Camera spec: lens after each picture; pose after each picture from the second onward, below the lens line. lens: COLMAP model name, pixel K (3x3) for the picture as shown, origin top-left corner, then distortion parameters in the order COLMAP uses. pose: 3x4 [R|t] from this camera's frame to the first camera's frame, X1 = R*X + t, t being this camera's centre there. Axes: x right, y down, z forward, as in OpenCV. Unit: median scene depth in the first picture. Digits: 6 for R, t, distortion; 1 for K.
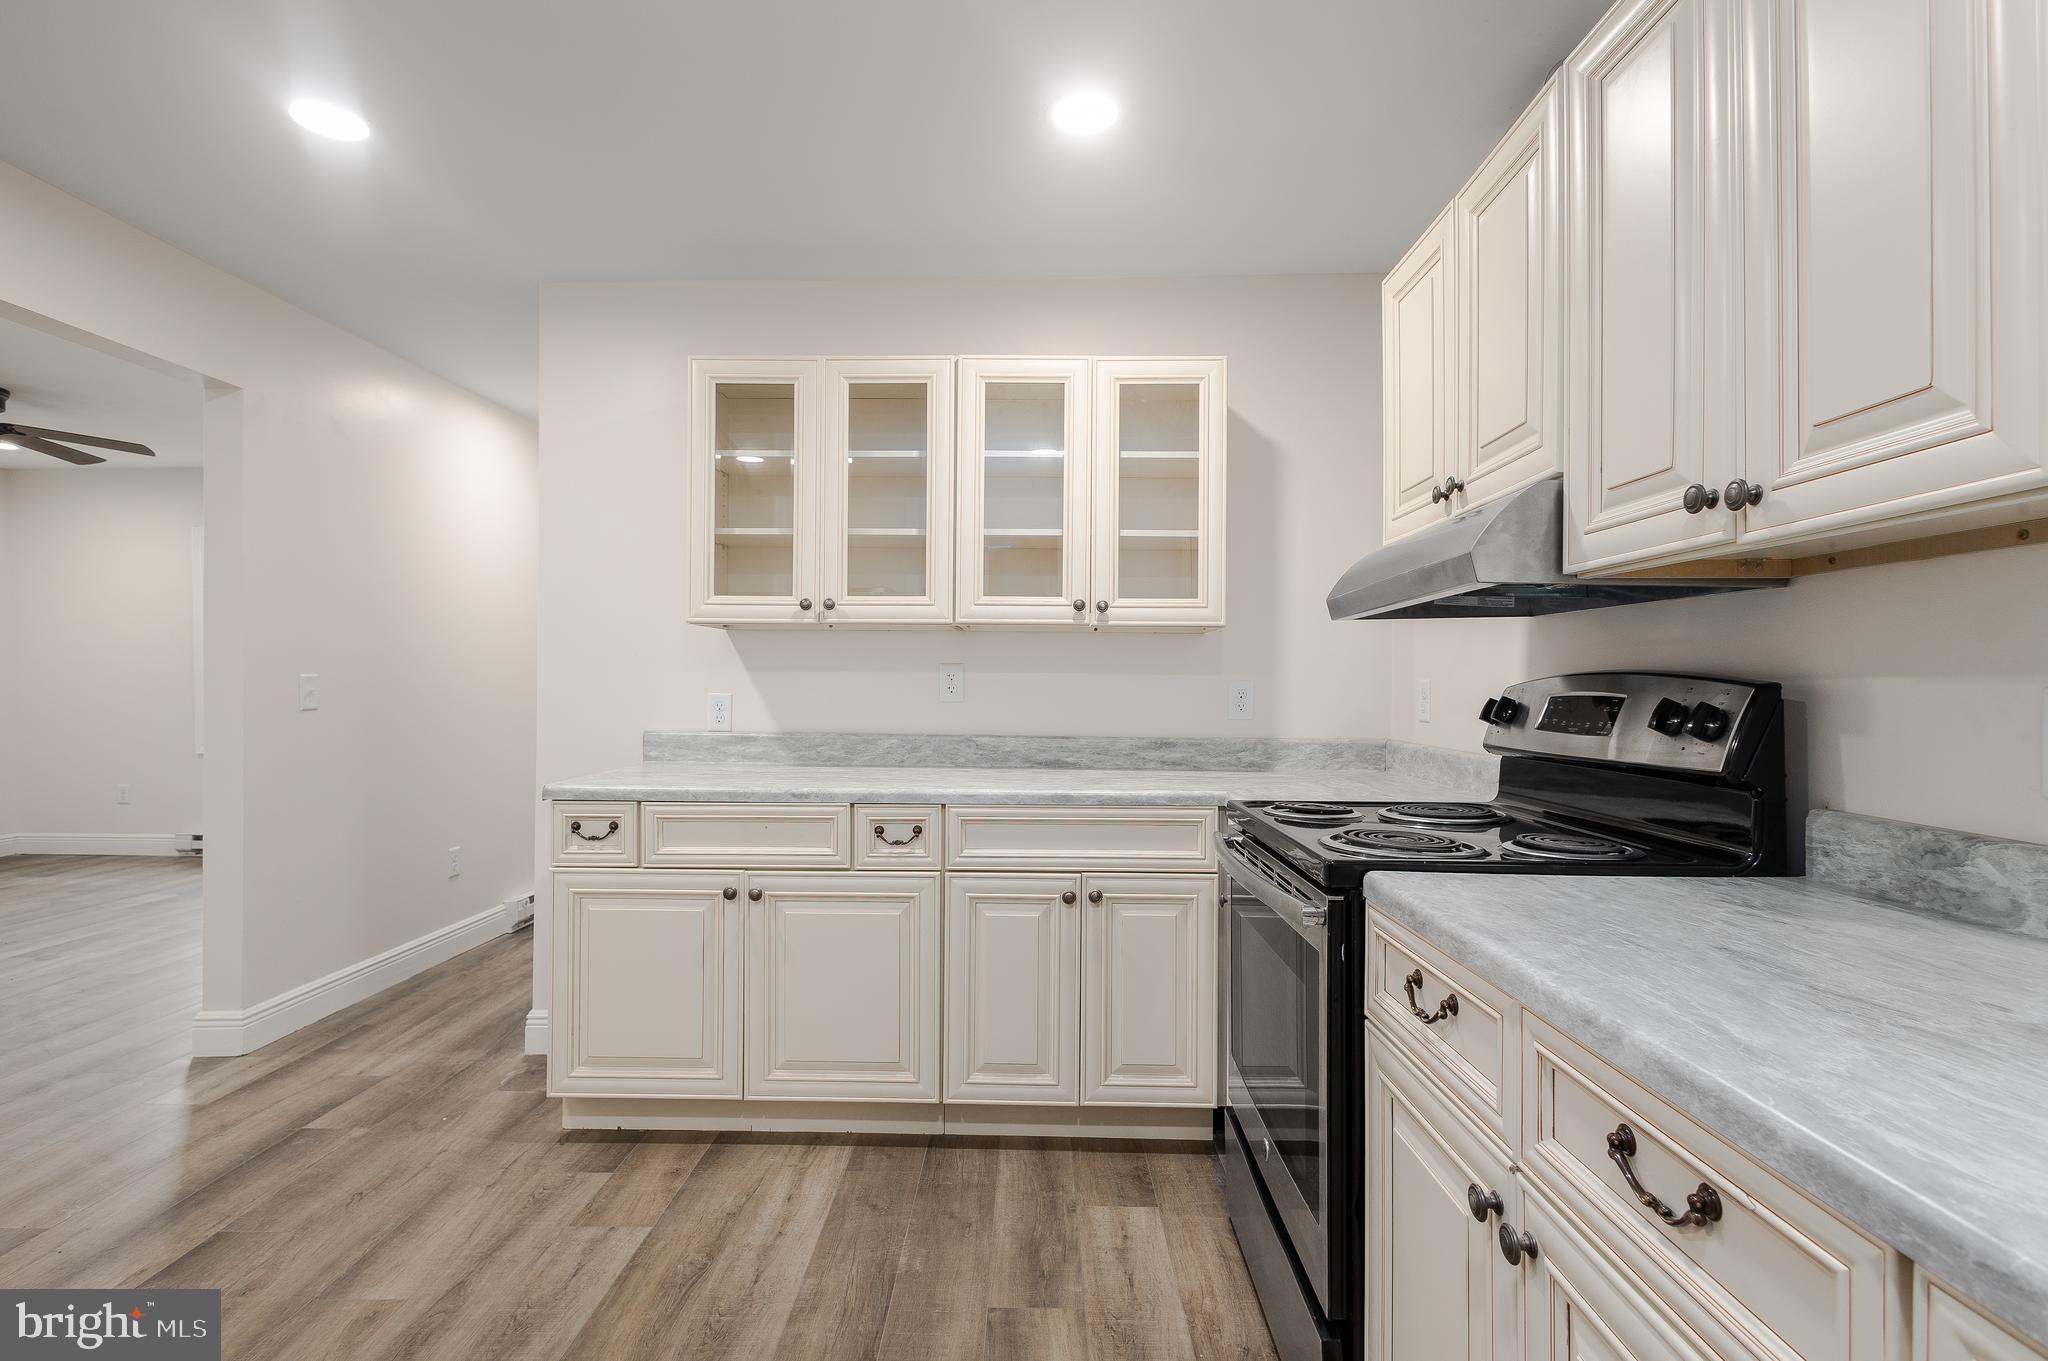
lens RADIAL K [[954.0, 0, 1018.9], [0, 954.0, 678.1], [0, 0, 1]] dist [0.013311, 0.000332]
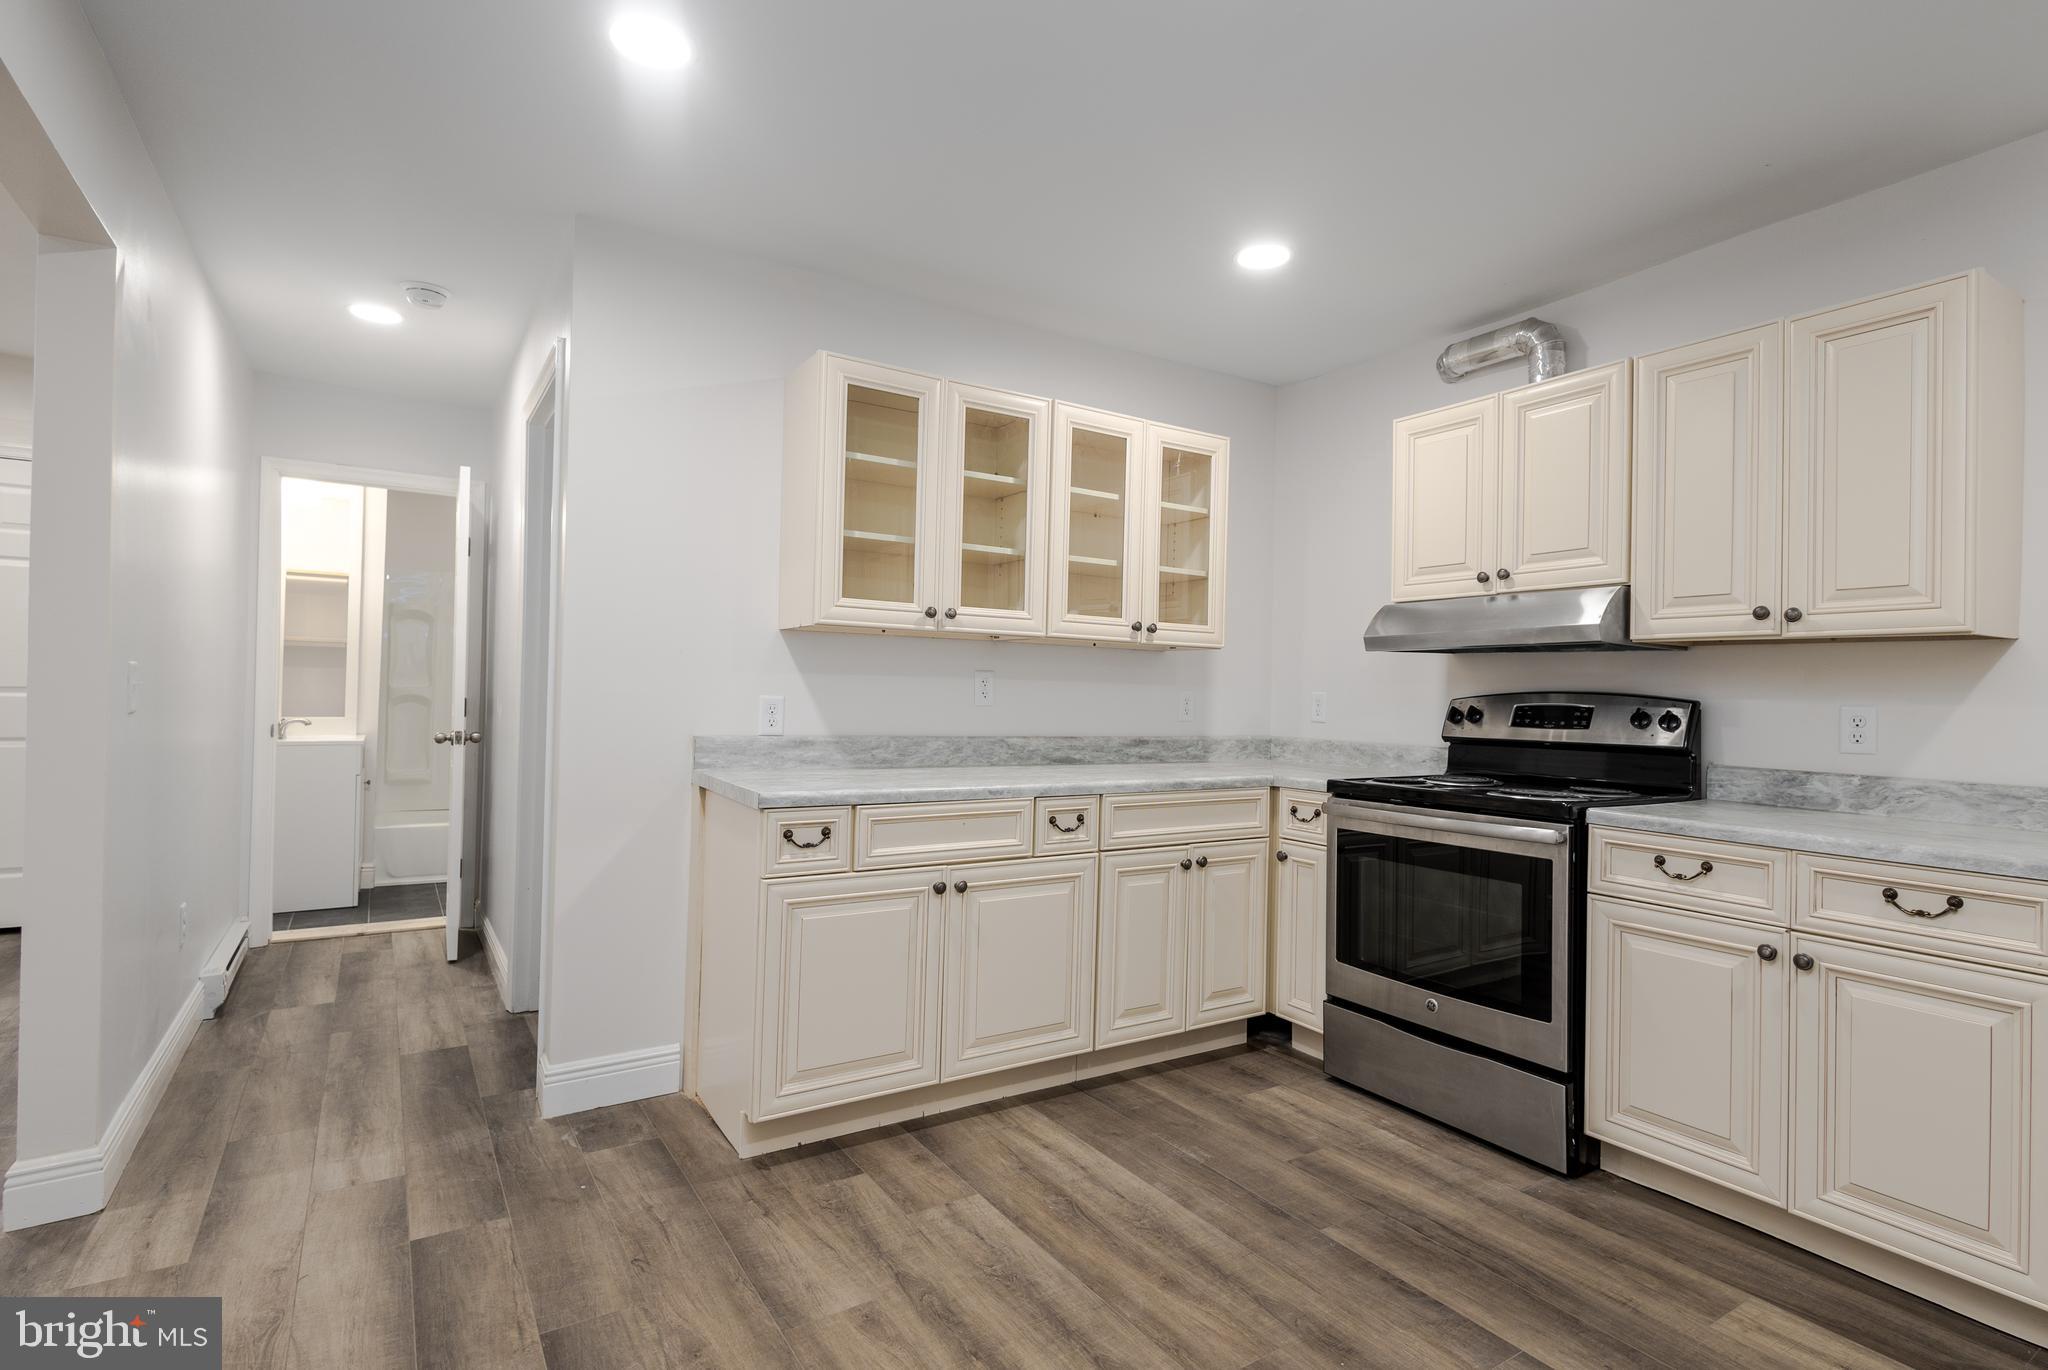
lens RADIAL K [[998.8, 0, 1029.5], [0, 998.8, 685.3], [0, 0, 1]] dist [0.012355, -0.000089]
pose [[0.830126, 0.016655, 0.557328, -0.827632], [-0.020219, 0.999796, 0.000238, 0.000187], [-0.557210, -0.011466, 0.830293, 0.035514]]
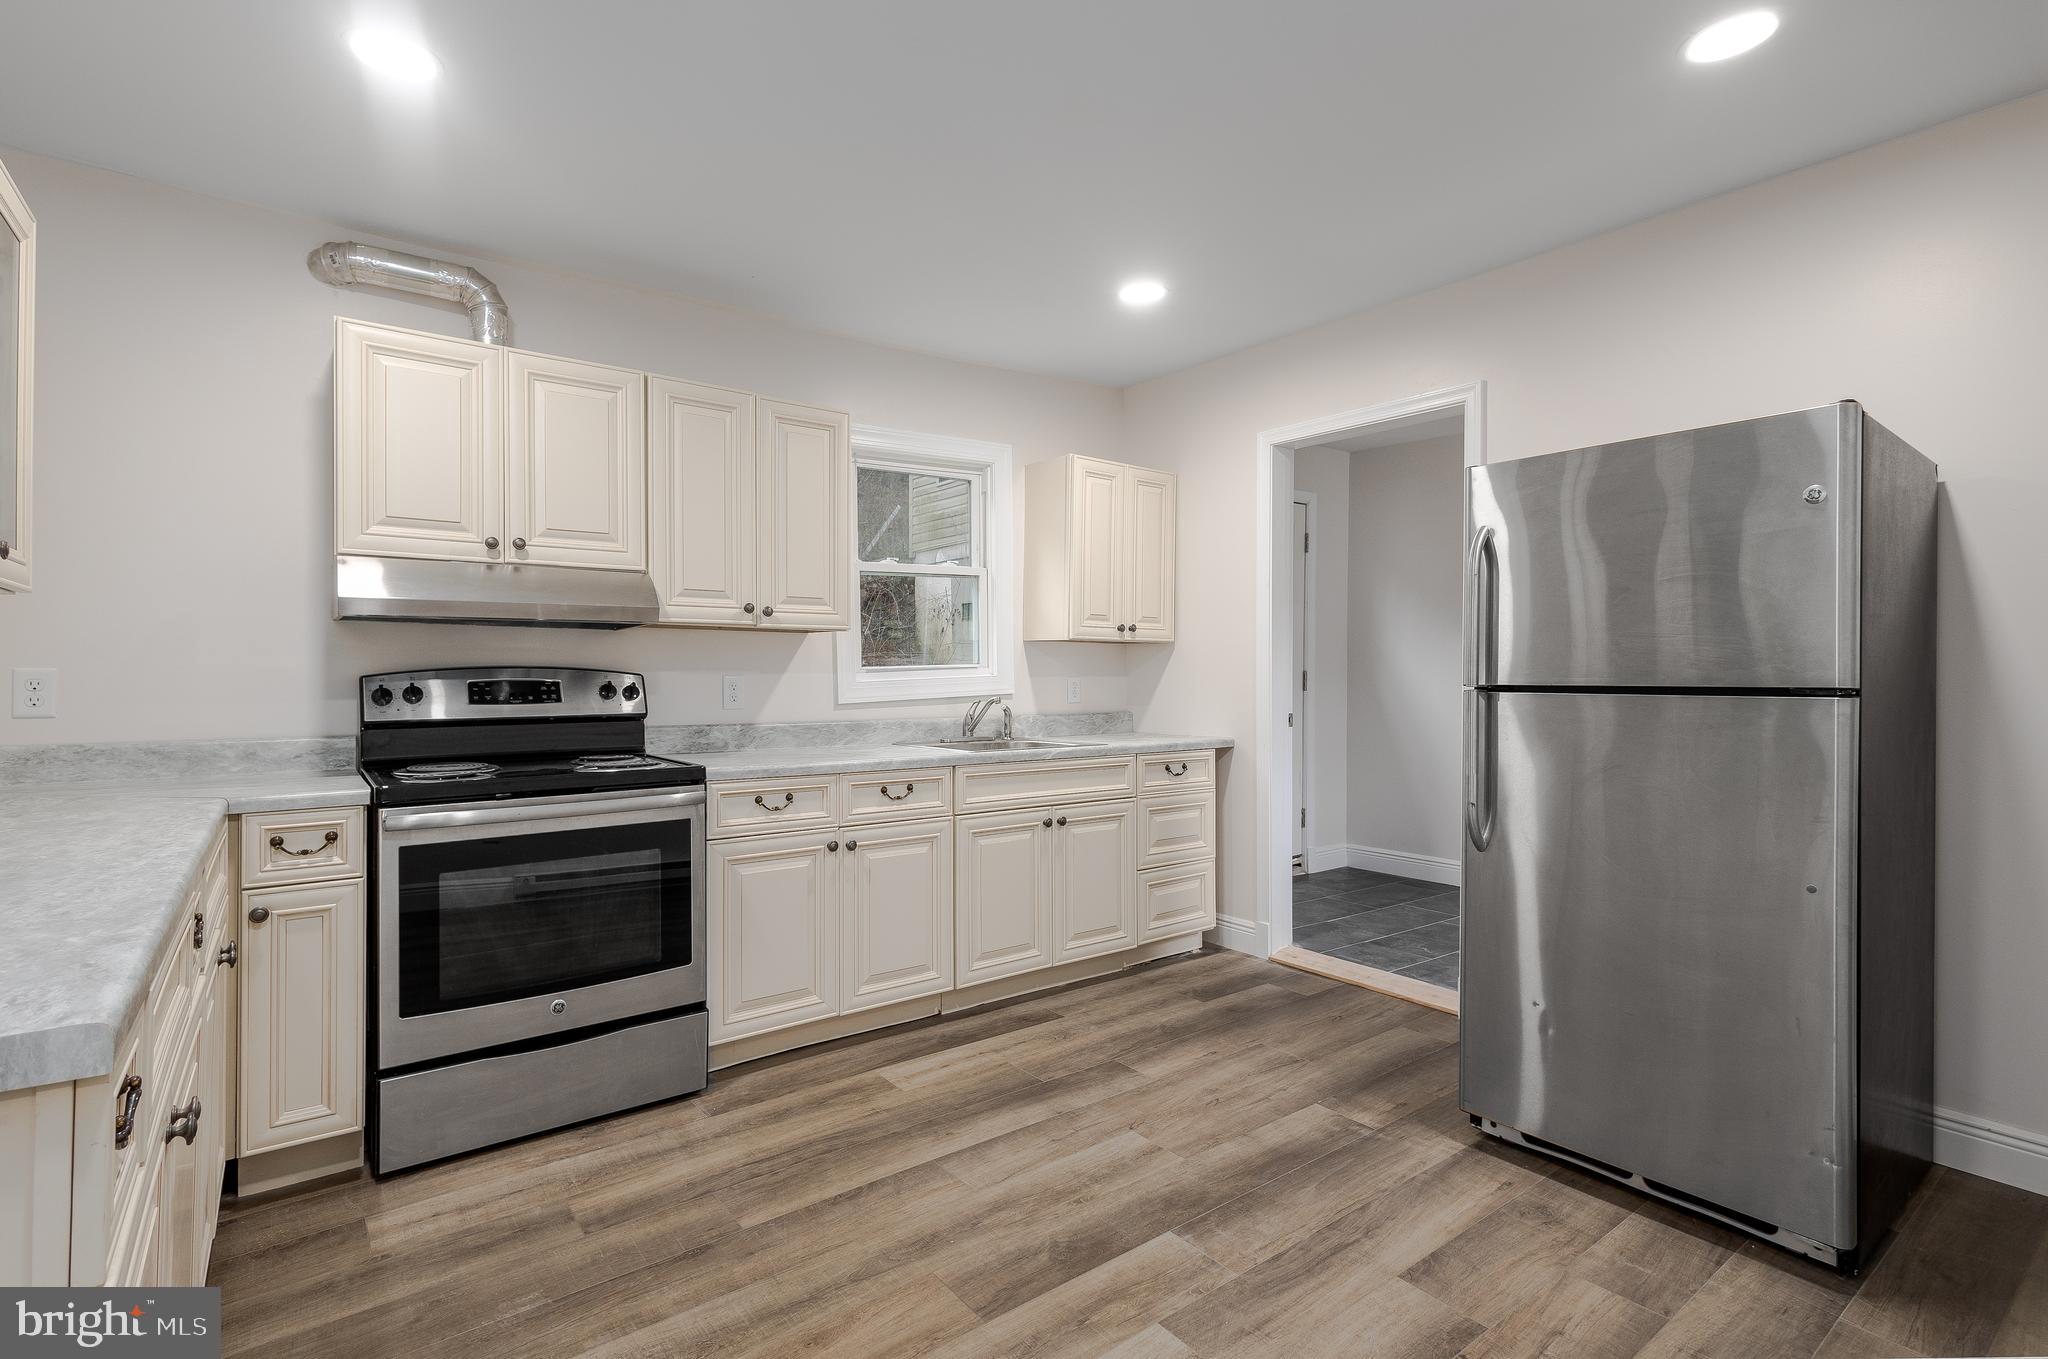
lens RADIAL K [[963.3, 0, 1026.3], [0, 963.3, 675.0], [0, 0, 1]] dist [0.009329, -0.000204]
pose [[-0.624224, -0.003495, 0.781238, -0.909376], [-0.008299, 0.999963, -0.002158, 0.003056], [-0.781201, -0.007830, -0.624230, 0.968197]]
